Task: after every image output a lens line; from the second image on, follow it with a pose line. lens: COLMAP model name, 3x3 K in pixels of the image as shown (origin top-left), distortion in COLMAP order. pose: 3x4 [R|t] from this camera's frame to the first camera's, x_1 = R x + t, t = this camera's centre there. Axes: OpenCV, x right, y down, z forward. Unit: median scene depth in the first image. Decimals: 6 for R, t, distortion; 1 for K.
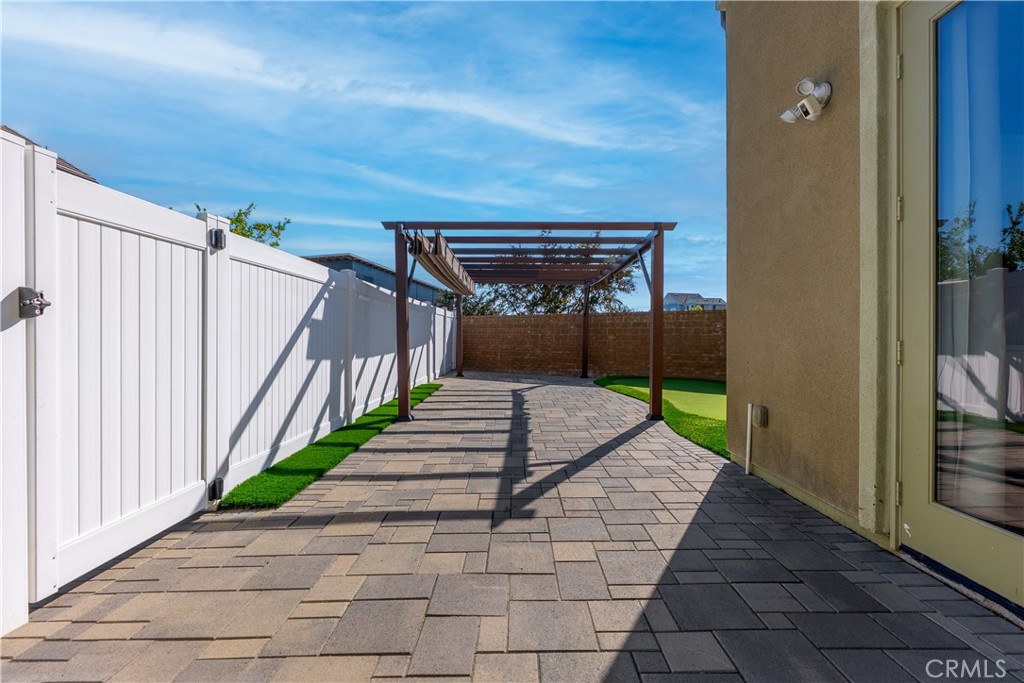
lens RADIAL K [[468.8, 0, 512.4], [0, 468.8, 347.2], [0, 0, 1]] dist [-0.018341, 0.005356]
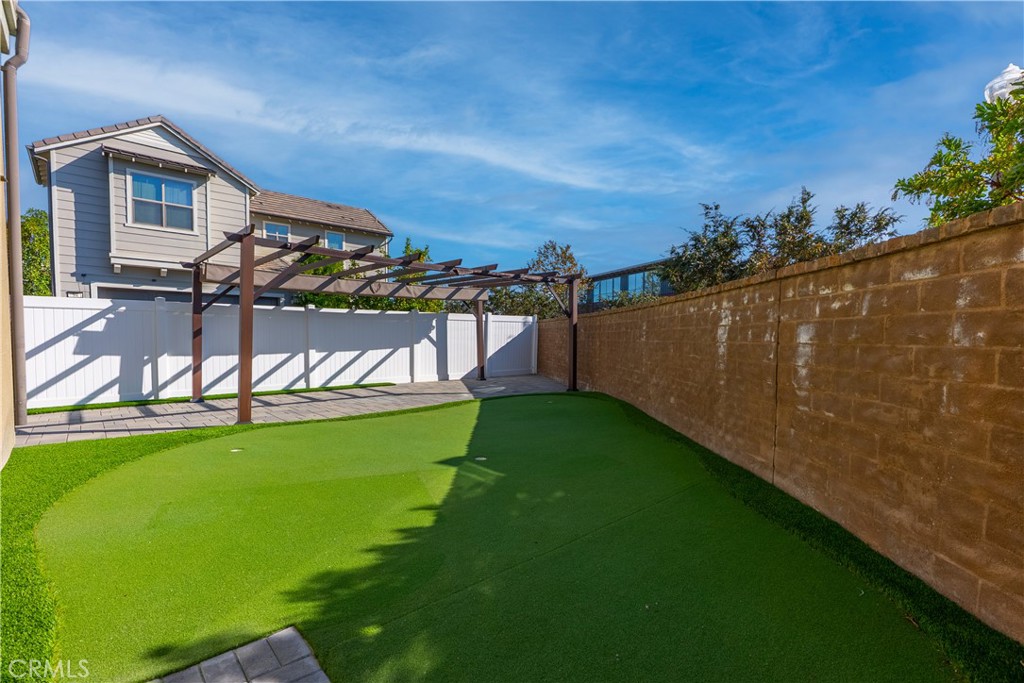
lens RADIAL K [[468.8, 0, 544.2], [0, 468.8, 357.2], [0, 0, 1]] dist [-0.018341, 0.005356]
pose [[0.716111, 0.031496, -0.697276, 0.839175], [-0.018517, 0.999487, 0.026129, -0.016664], [0.697741, -0.005800, 0.716327, 0.408410]]
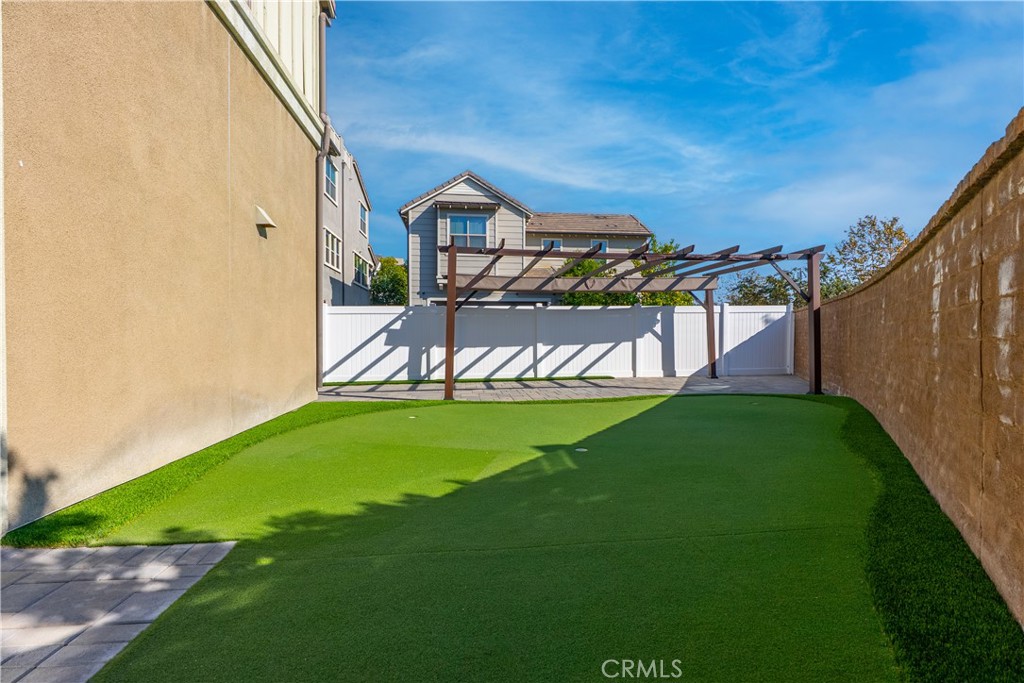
lens RADIAL K [[462.8, 0, 517.5], [0, 462.8, 338.9], [0, 0, 1]] dist [-0.011919, 0.001024]
pose [[0.138933, -0.002802, -0.990298, 0.880524], [-0.013762, 0.999894, -0.004760, -0.002616], [0.990206, 0.014290, 0.138880, 0.563991]]
